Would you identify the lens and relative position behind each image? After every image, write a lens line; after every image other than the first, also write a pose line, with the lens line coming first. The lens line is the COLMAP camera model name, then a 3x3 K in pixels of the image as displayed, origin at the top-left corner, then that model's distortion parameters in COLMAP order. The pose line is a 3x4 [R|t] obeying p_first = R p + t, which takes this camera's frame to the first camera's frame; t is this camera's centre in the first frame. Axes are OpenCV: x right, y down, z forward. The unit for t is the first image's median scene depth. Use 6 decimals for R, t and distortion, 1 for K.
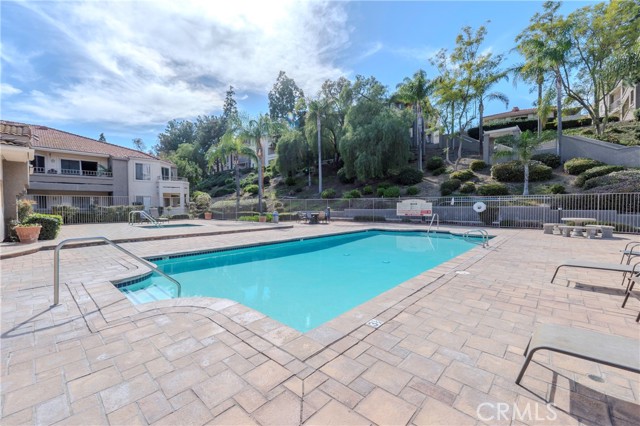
lens RADIAL K [[265.1, 0, 324.2], [0, 265.1, 203.9], [0, 0, 1]] dist [-0.011034, 0.001554]
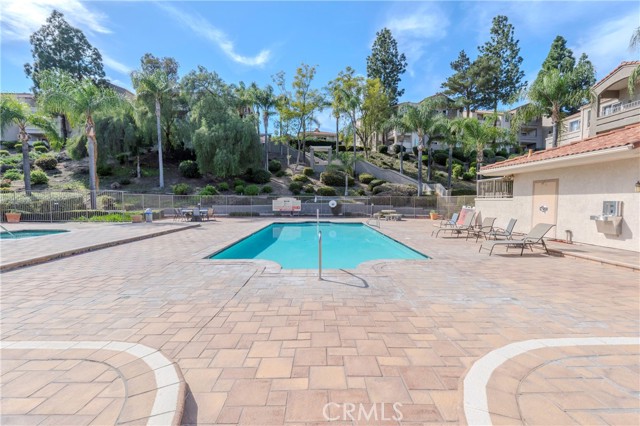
lens RADIAL K [[265.1, 0, 318.1], [0, 265.1, 203.5], [0, 0, 1]] dist [-0.011034, 0.001554]
pose [[0.732575, -0.000133, 0.680687, -0.316201], [-0.011542, 0.999854, 0.012616, -0.005254], [-0.680589, -0.017099, 0.732466, -0.003671]]
